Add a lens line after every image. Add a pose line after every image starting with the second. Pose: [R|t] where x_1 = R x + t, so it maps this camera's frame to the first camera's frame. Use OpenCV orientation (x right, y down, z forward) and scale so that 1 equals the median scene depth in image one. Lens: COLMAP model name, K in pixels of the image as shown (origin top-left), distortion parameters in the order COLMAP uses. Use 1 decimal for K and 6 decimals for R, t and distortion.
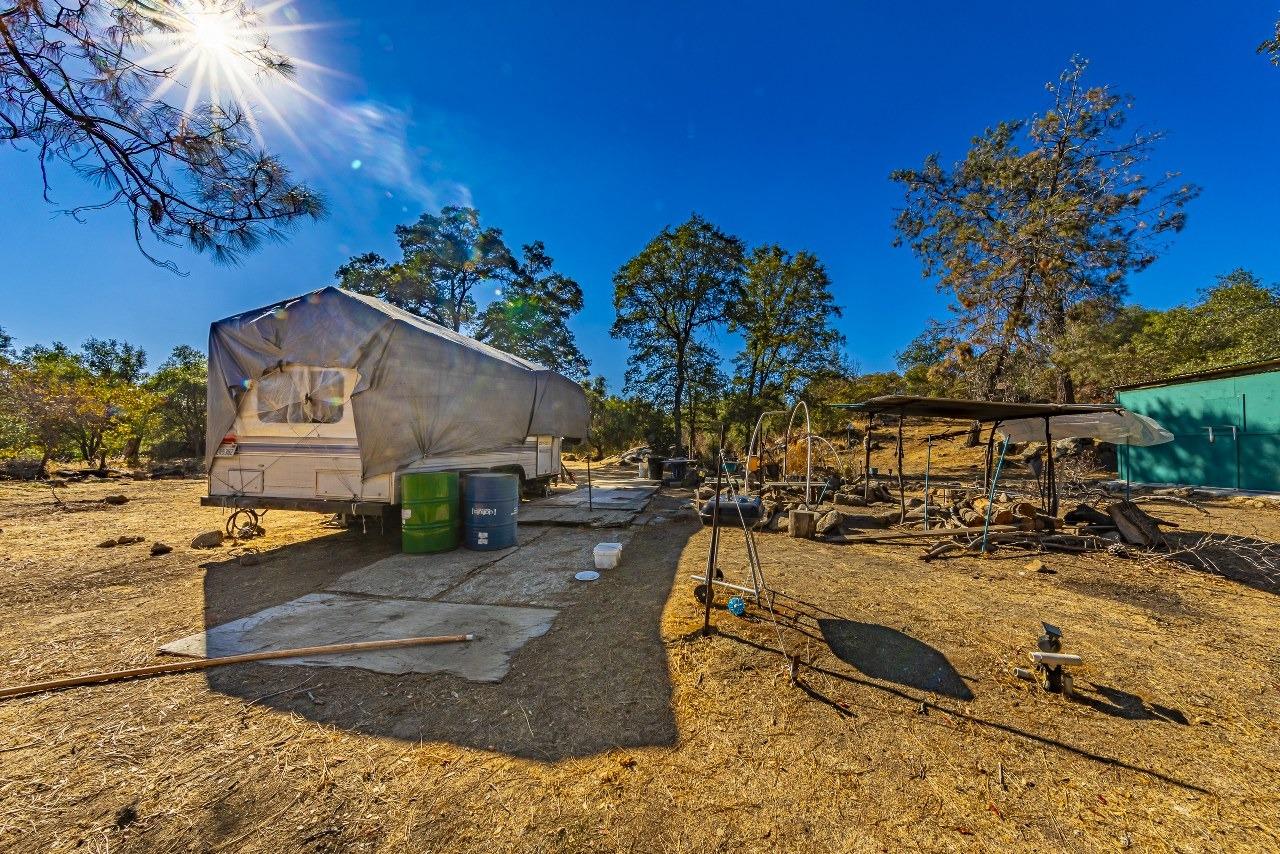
lens RADIAL K [[407.2, 0, 661.6], [0, 407.2, 437.7], [0, 0, 1]] dist [0.000656, 0.000041]
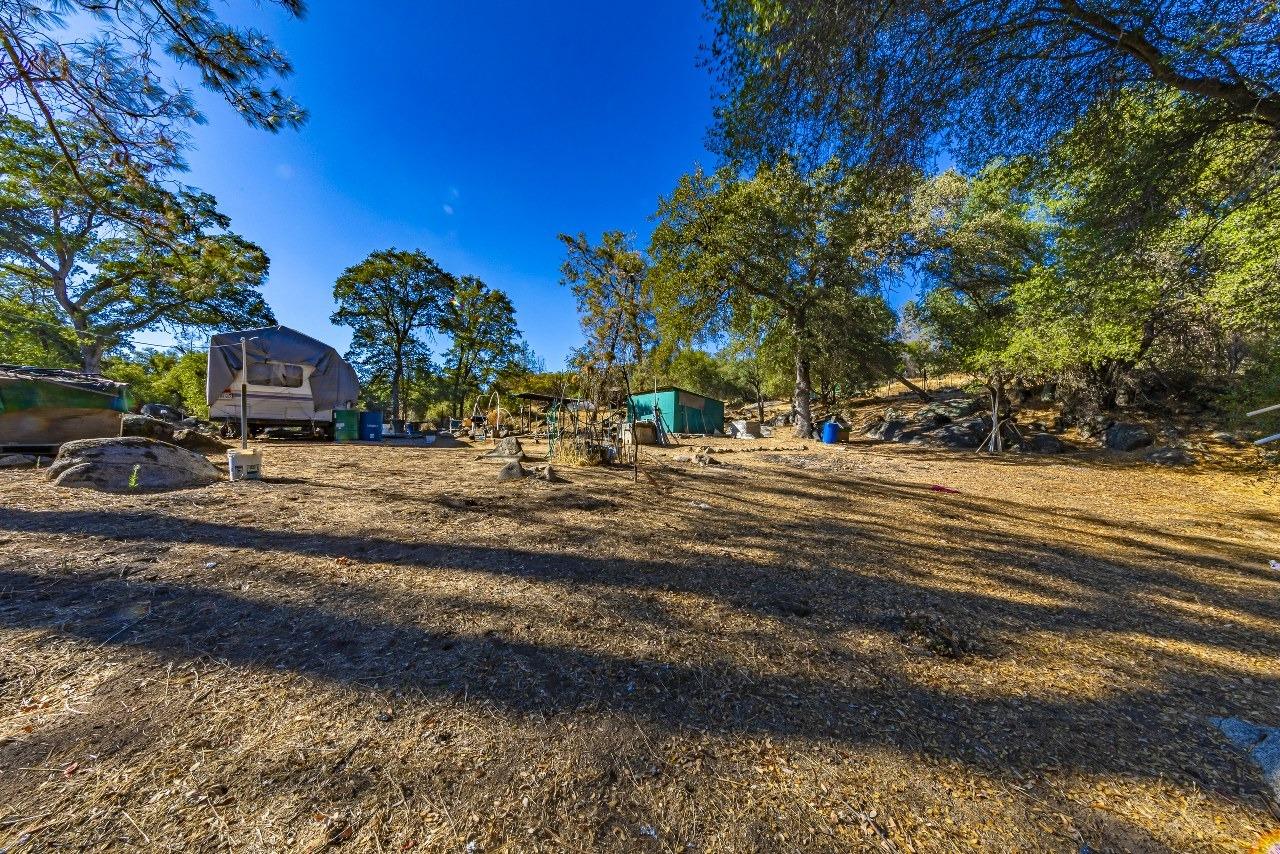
lens RADIAL K [[407.2, 0, 661.6], [0, 407.2, 437.7], [0, 0, 1]] dist [0.000656, 0.000041]
pose [[0.749386, 0.000708, 0.662133, -0.191345], [-0.023187, 0.999414, 0.025174, 0.036690], [-0.661728, -0.034218, 0.748963, -0.542250]]
